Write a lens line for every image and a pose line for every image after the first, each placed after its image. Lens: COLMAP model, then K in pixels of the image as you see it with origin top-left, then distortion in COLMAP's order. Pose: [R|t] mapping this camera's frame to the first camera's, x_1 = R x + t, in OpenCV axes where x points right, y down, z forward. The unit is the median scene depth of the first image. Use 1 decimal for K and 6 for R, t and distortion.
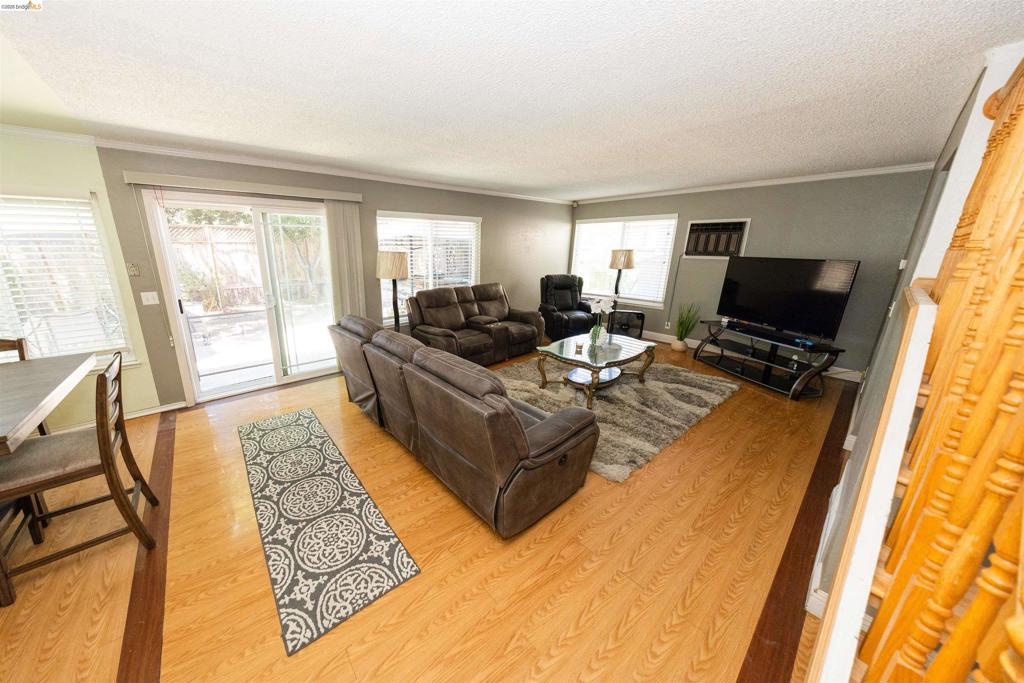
lens RADIAL K [[323.8, 0, 458.1], [0, 323.8, 336.3], [0, 0, 1]] dist [0.000834, -0.000012]
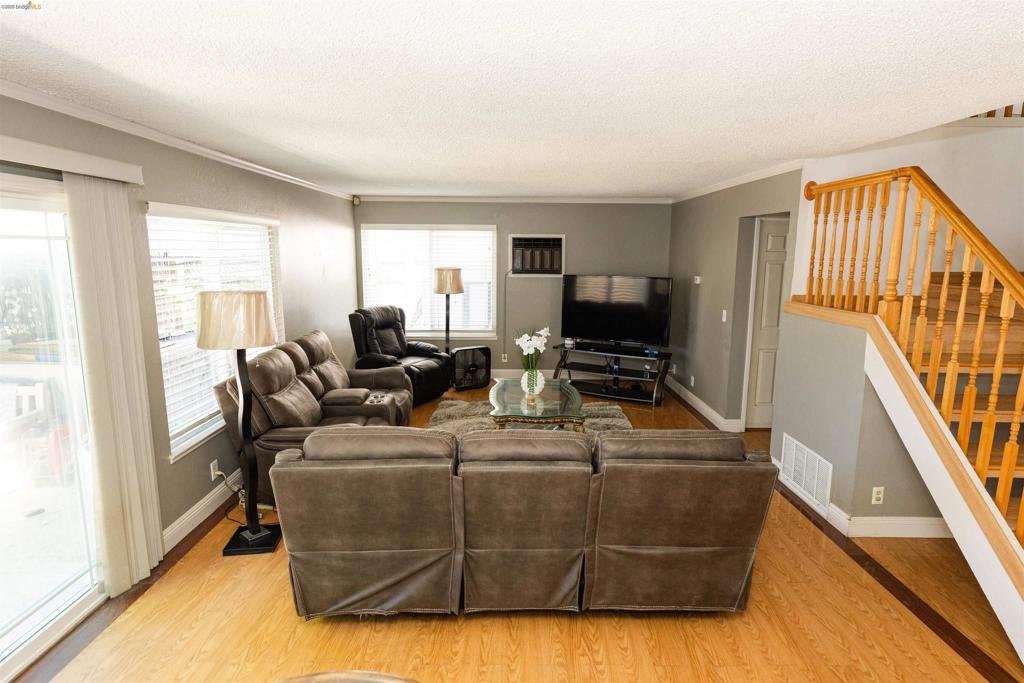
lens RADIAL K [[546.0, 0, 507.8], [0, 546.0, 345.4], [0, 0, 1]] dist [0.019754, -0.000878]
pose [[0.613274, -0.134509, 0.778333, -0.458431], [0.208628, 0.977984, 0.004628, -0.078486], [-0.761820, 0.159544, 0.627834, 0.148574]]
